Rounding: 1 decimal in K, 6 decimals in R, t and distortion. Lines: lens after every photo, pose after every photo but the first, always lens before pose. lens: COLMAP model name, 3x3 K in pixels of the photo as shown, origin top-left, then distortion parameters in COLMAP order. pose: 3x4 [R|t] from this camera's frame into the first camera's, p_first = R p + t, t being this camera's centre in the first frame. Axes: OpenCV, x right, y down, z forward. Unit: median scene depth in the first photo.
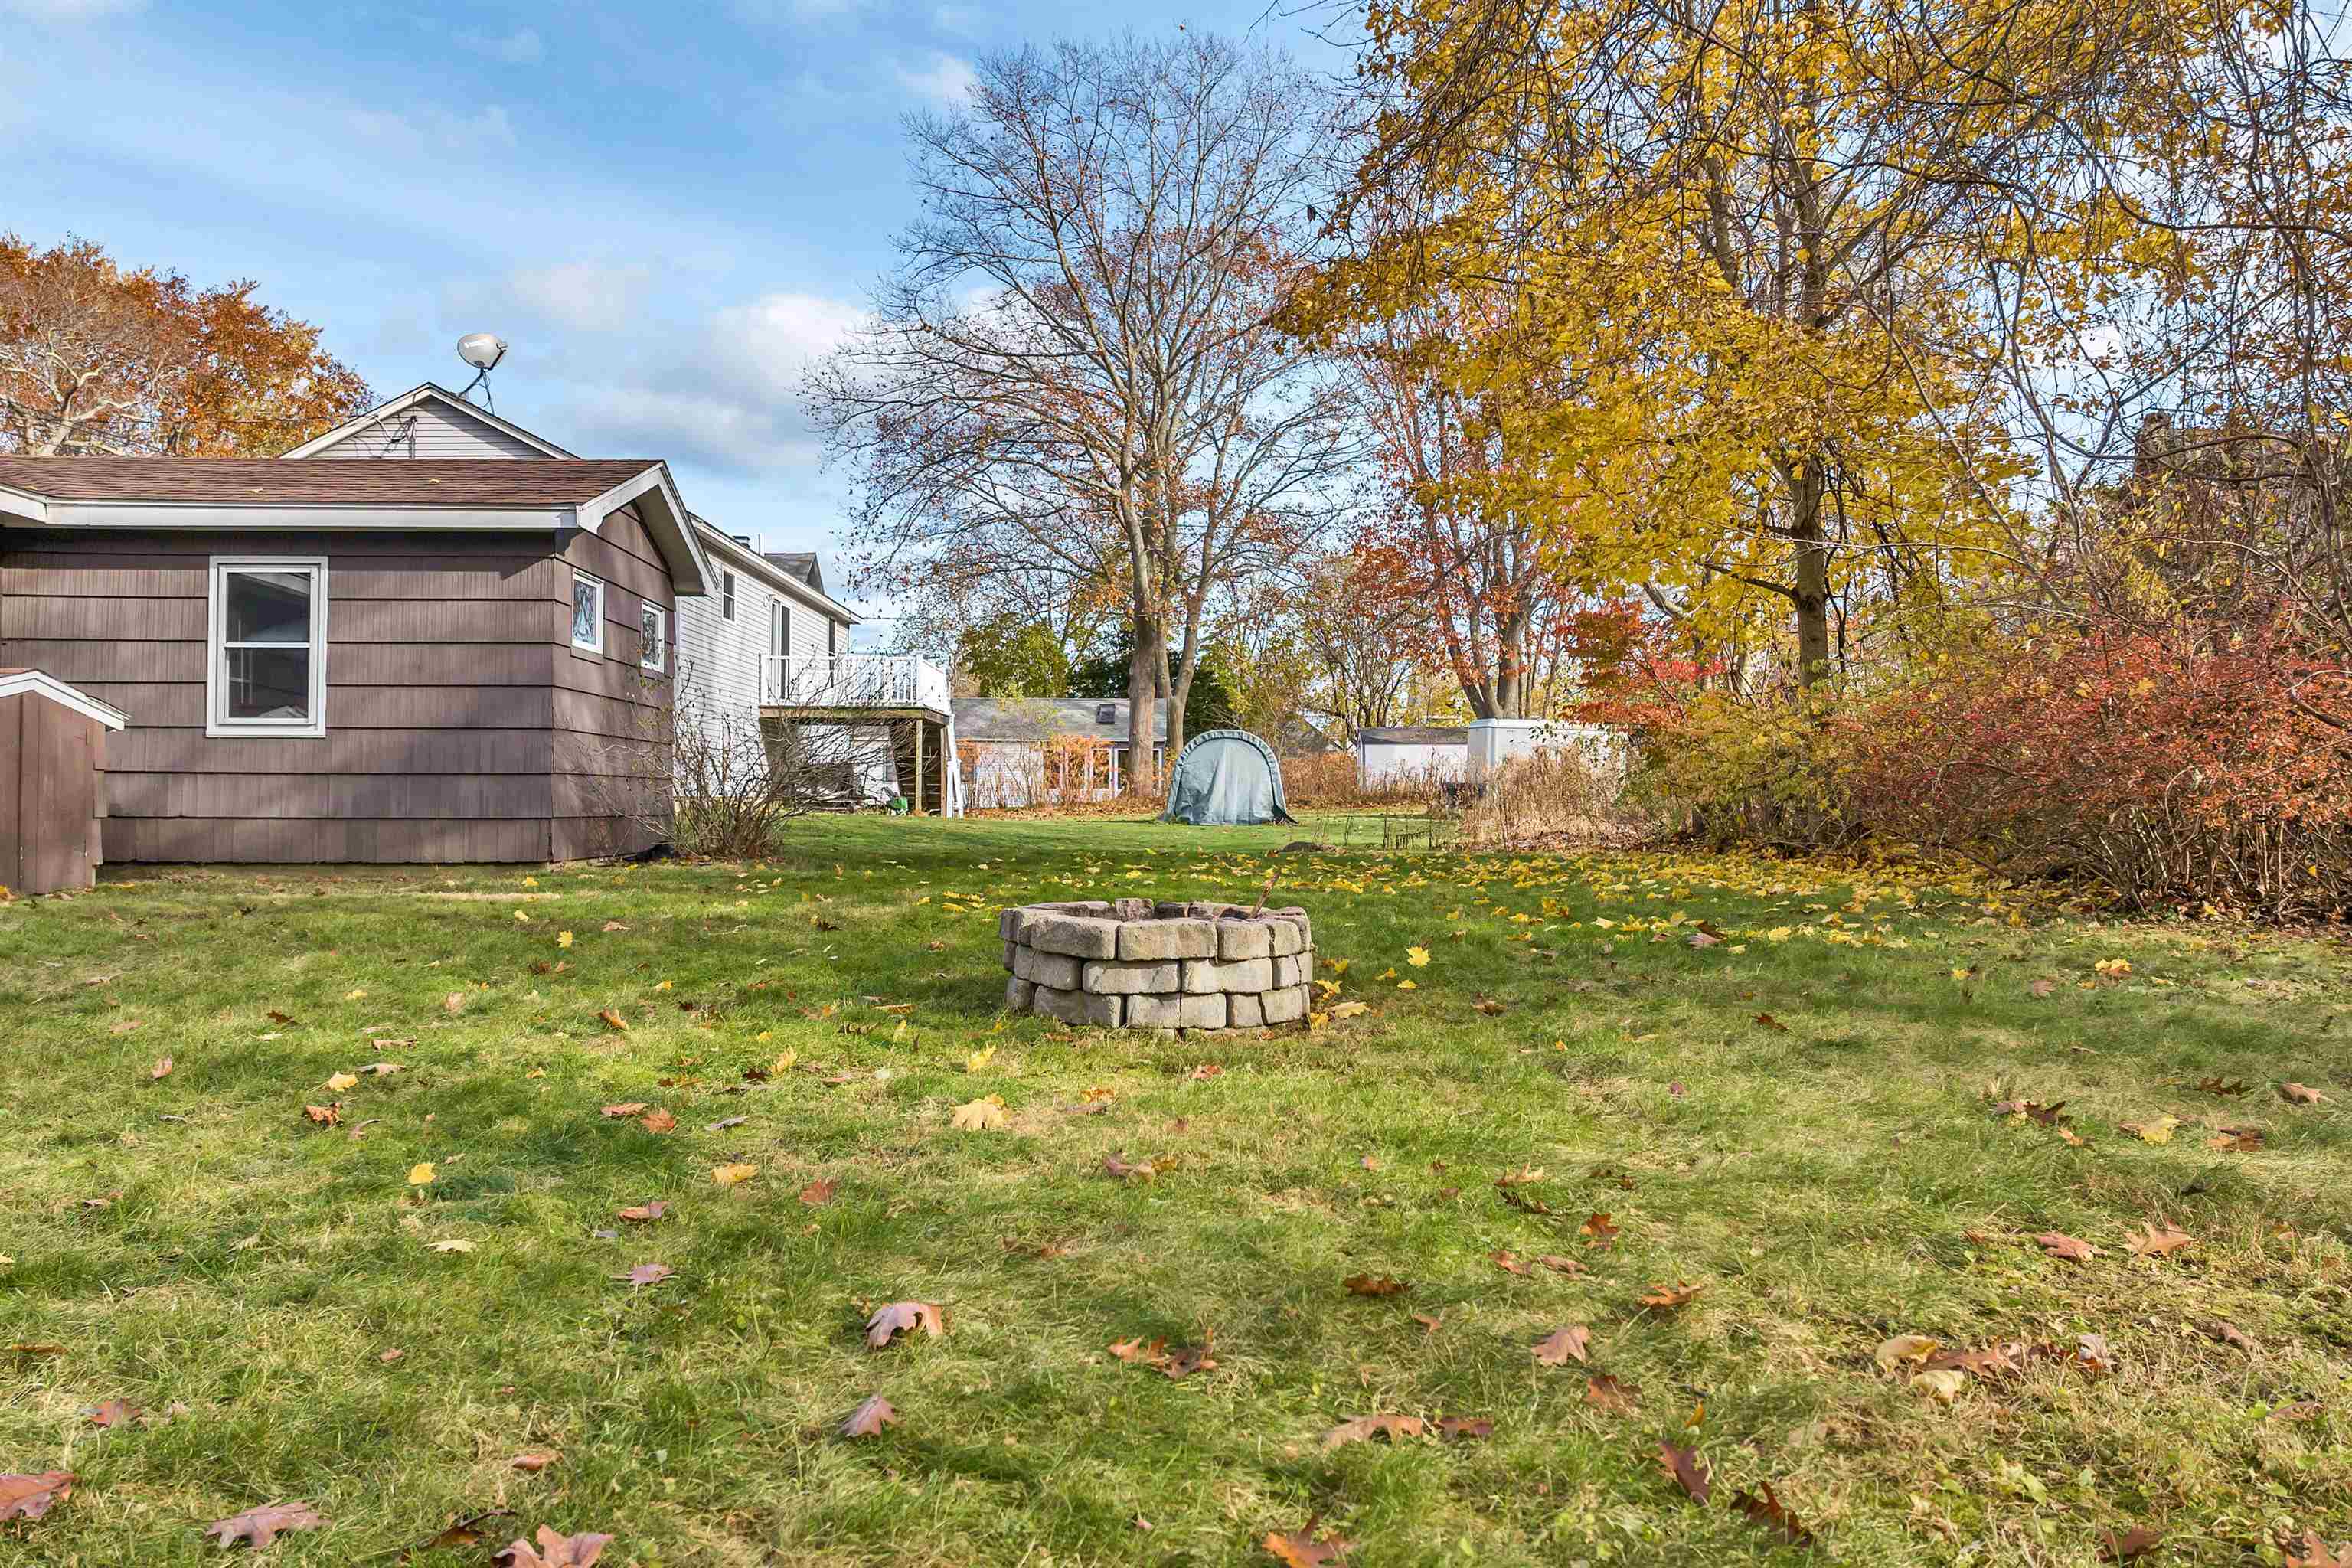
lens RADIAL K [[1704.5, 0, 1177.9], [0, 1704.5, 789.7], [0, 0, 1]] dist [-0.040752, 0.002601]
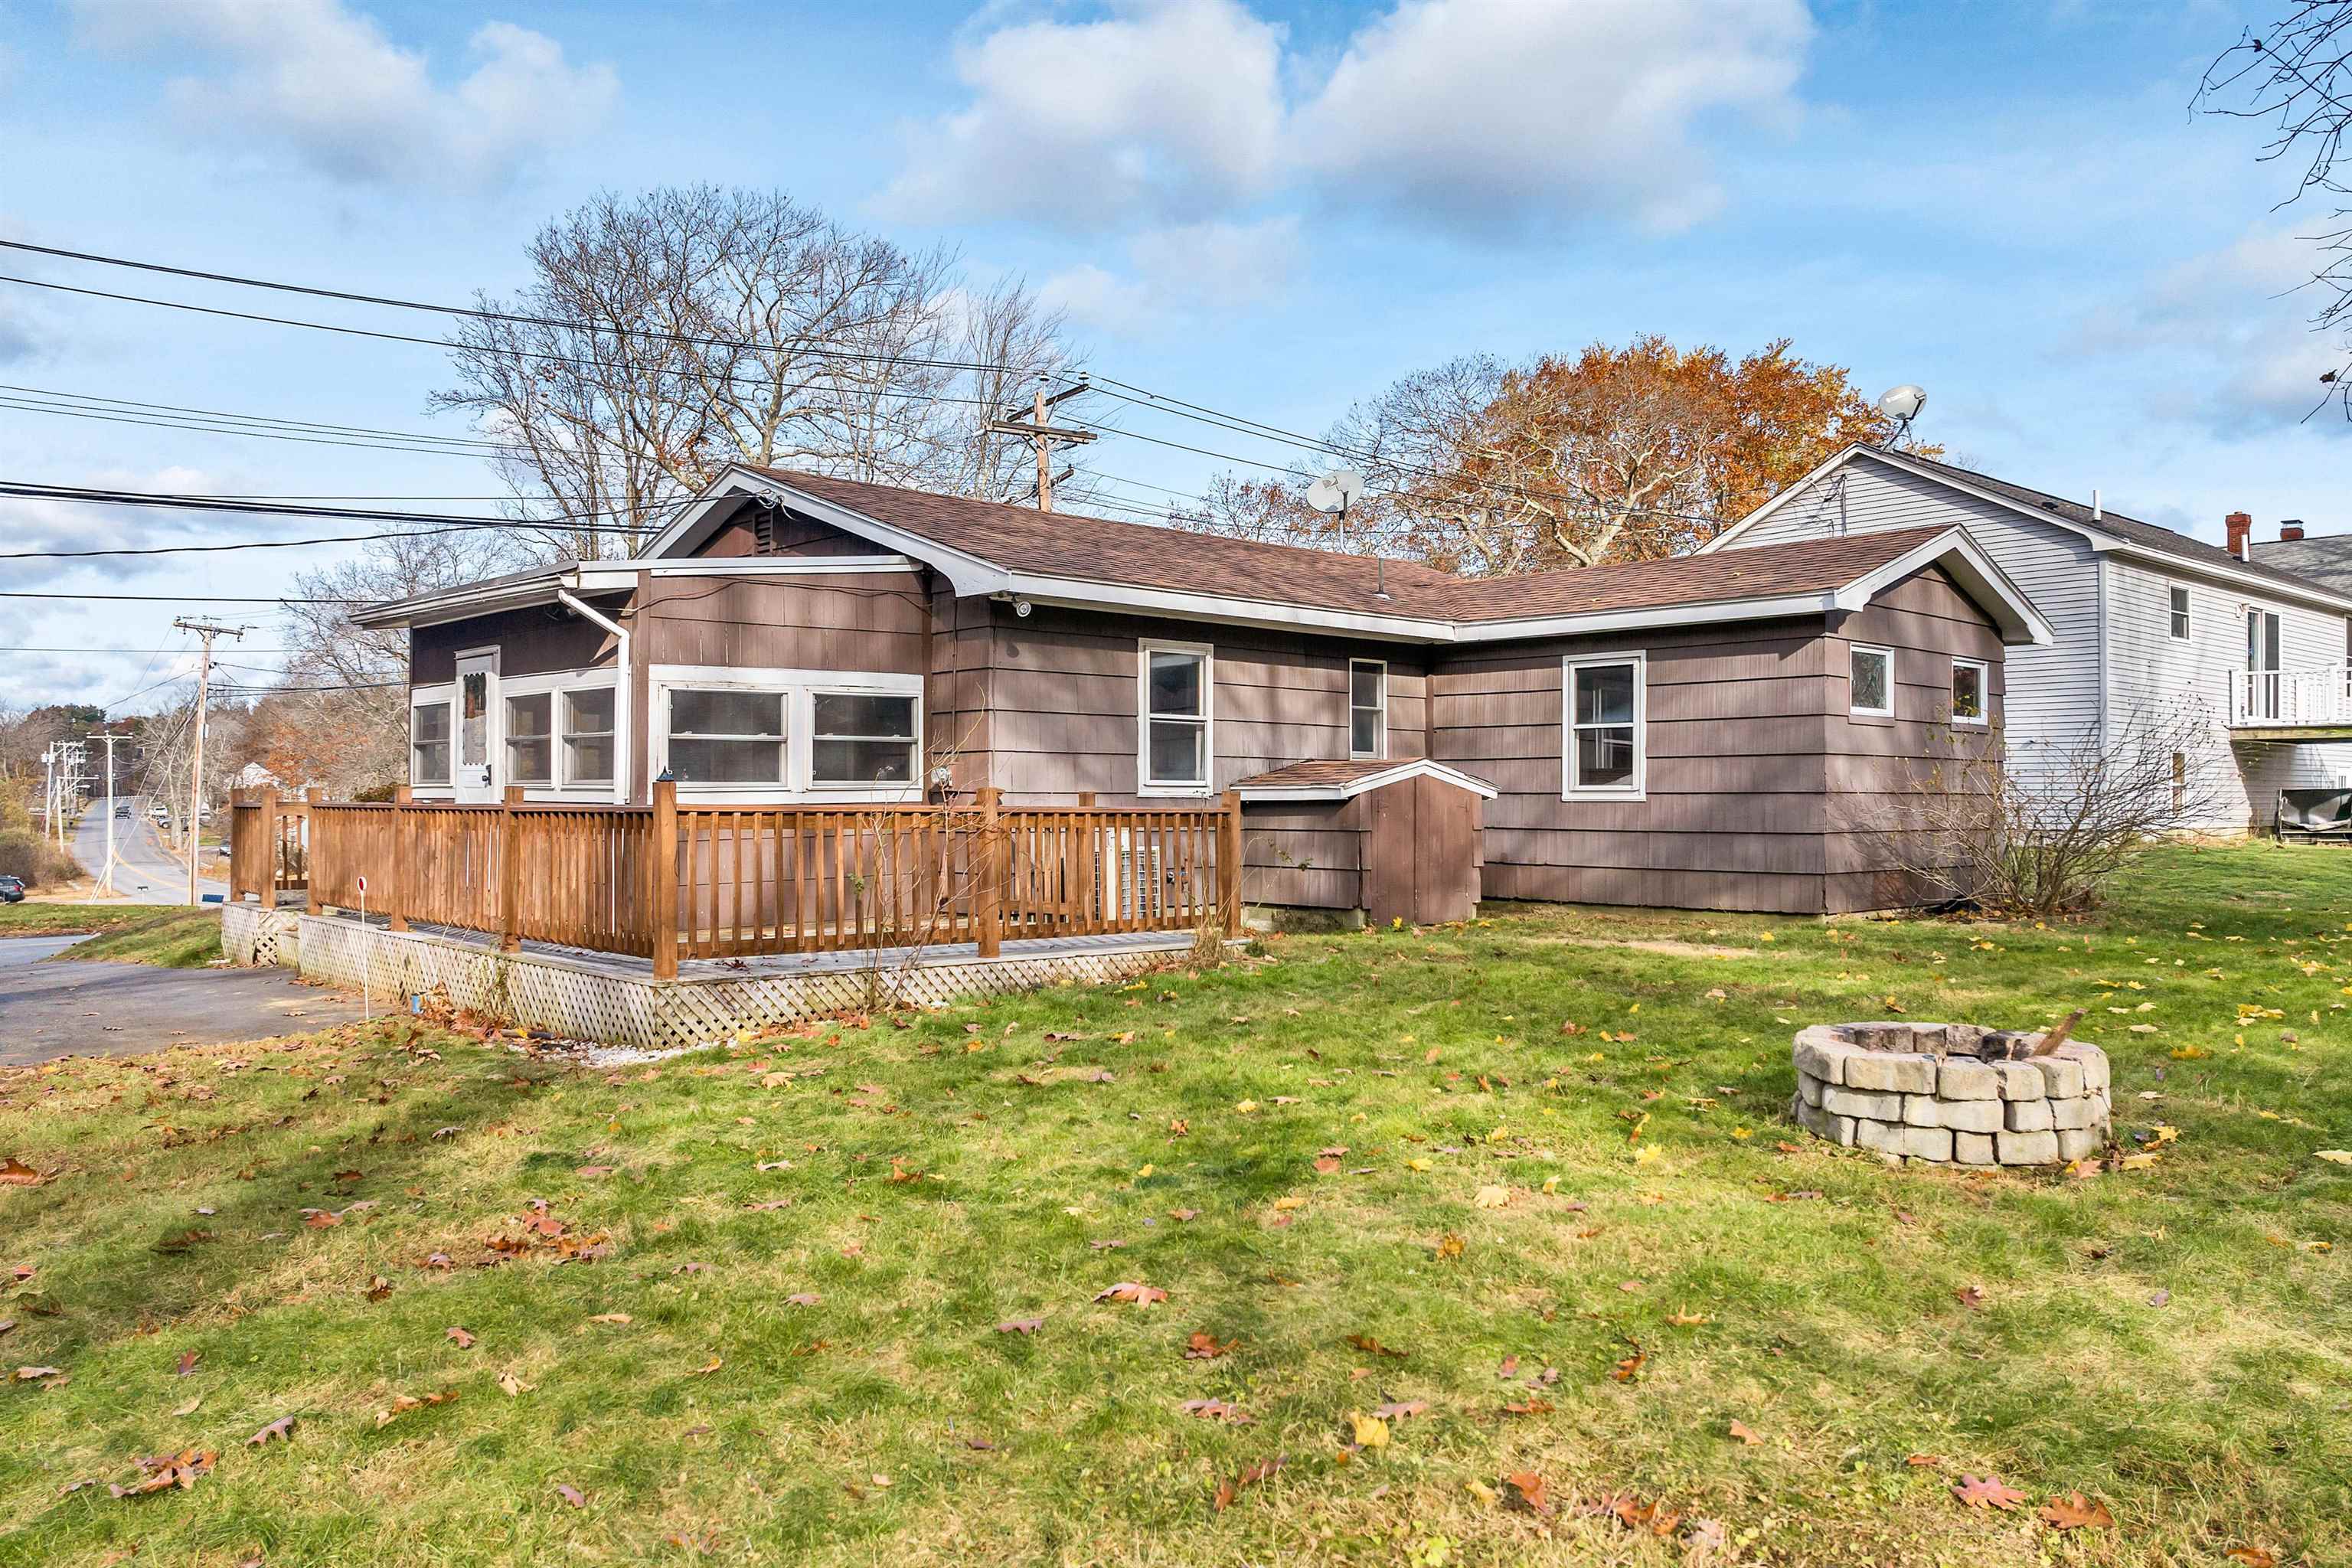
lens RADIAL K [[1704.5, 0, 1170.9], [0, 1704.5, 782.2], [0, 0, 1]] dist [-0.040752, 0.002601]
pose [[0.625188, -0.009391, -0.780418, 0.224815], [0.006381, 0.999956, -0.006920, -0.038186], [0.780448, -0.000654, 0.625220, -0.016090]]
